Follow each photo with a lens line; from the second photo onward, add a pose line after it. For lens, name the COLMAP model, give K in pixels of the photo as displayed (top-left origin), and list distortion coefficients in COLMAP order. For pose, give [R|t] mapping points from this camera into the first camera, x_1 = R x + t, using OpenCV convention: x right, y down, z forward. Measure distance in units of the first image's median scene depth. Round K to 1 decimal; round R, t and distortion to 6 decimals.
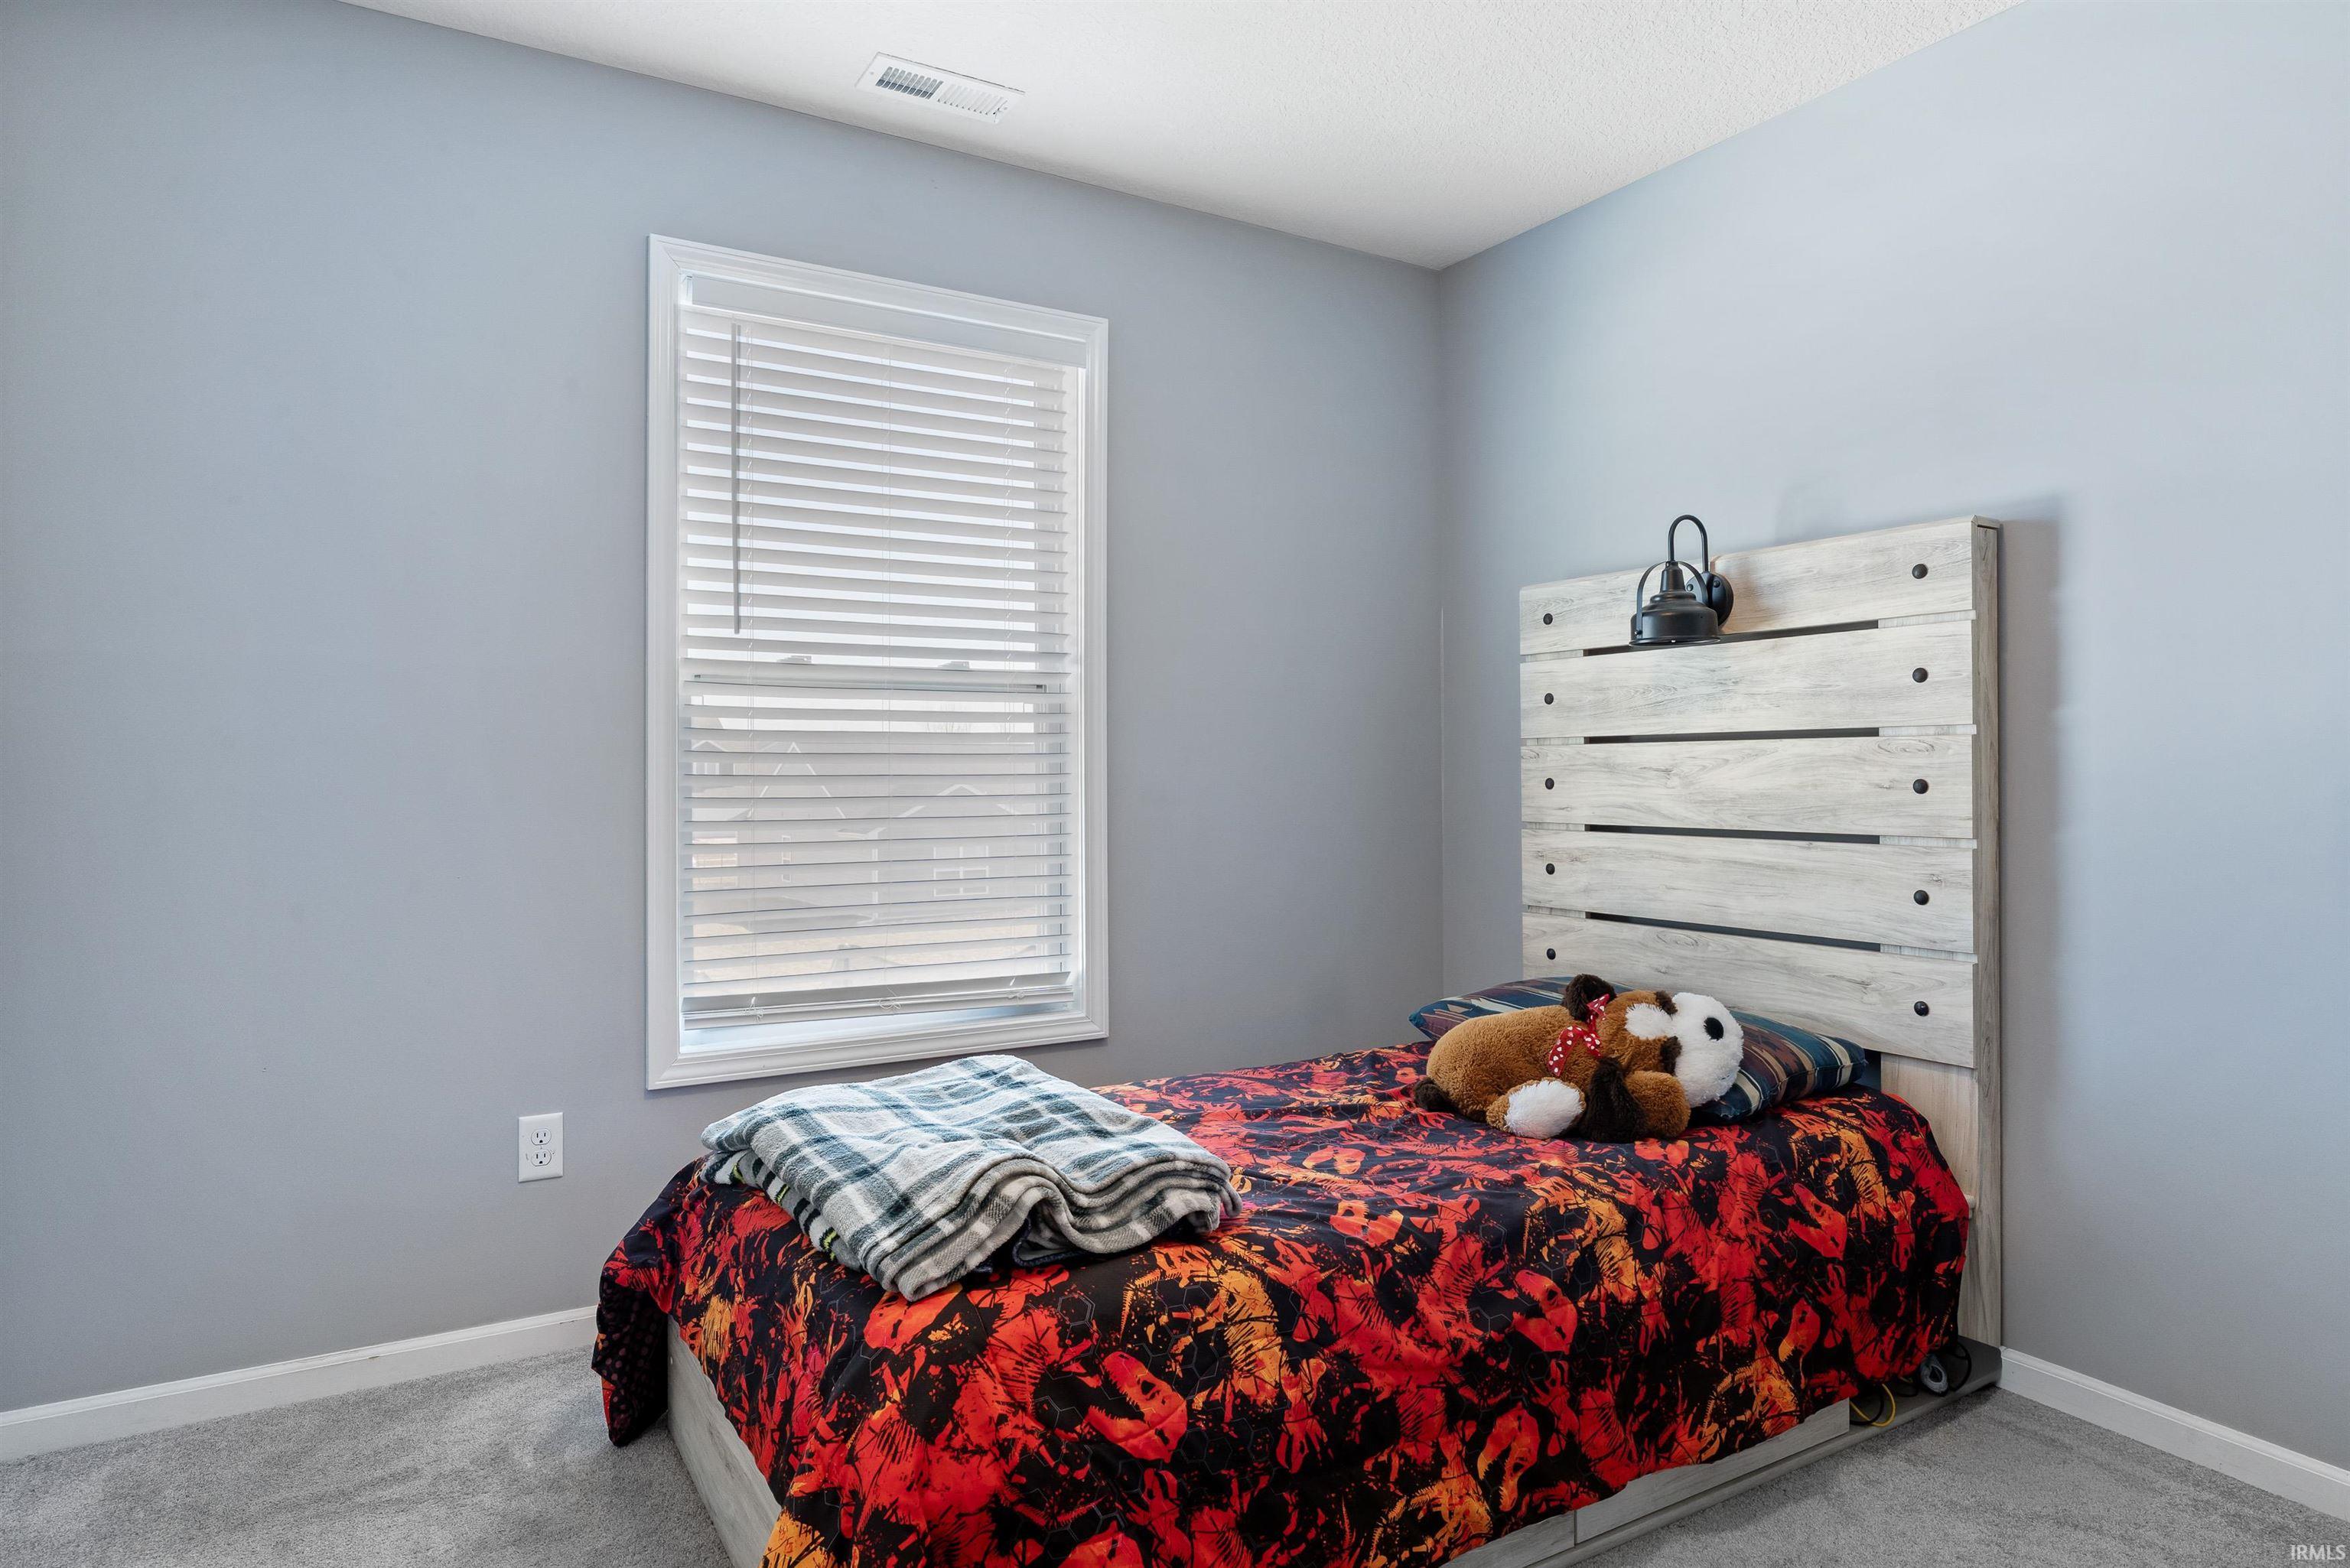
lens RADIAL K [[1383.1, 0, 1177.1], [0, 1383.1, 799.7], [0, 0, 1]] dist [0.003317, -0.001488]
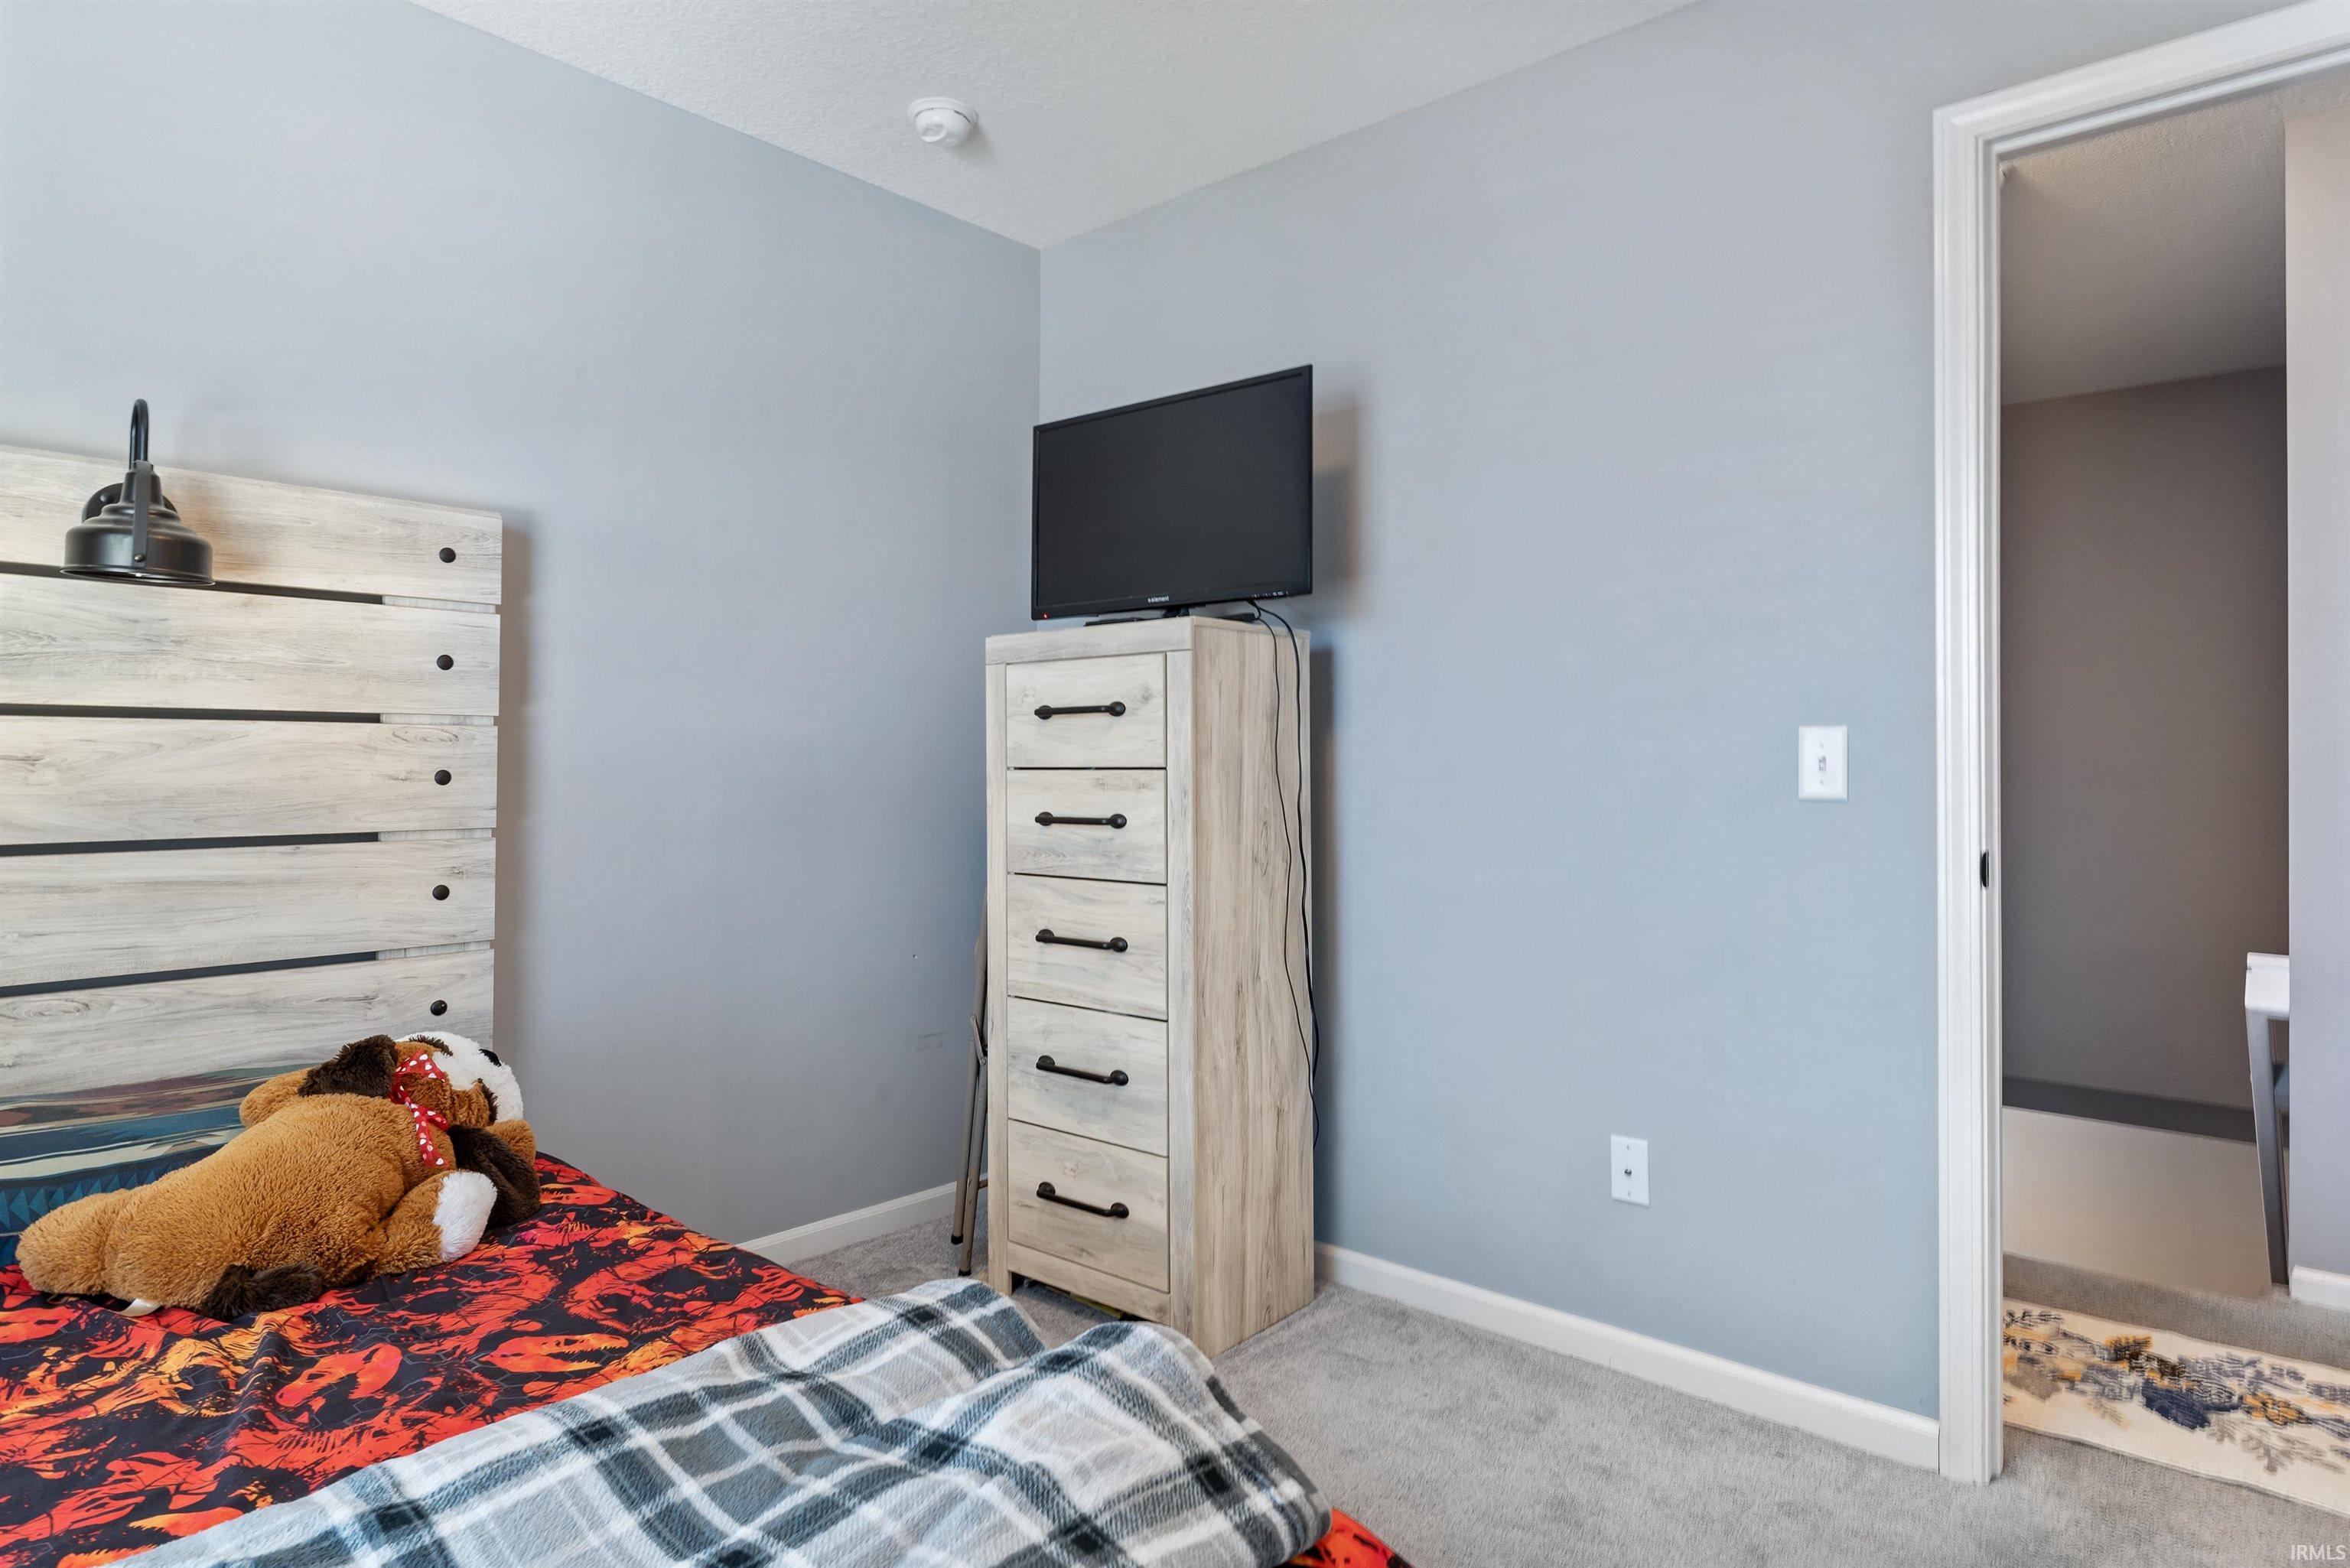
lens RADIAL K [[1383.1, 0, 1136.9], [0, 1383.1, 777.6], [0, 0, 1]] dist [0.003317, -0.001488]
pose [[-0.307756, -0.009927, 0.951414, -0.521359], [0.015929, 0.999752, 0.015584, -0.016515], [-0.951332, 0.019951, -0.307521, 0.820473]]
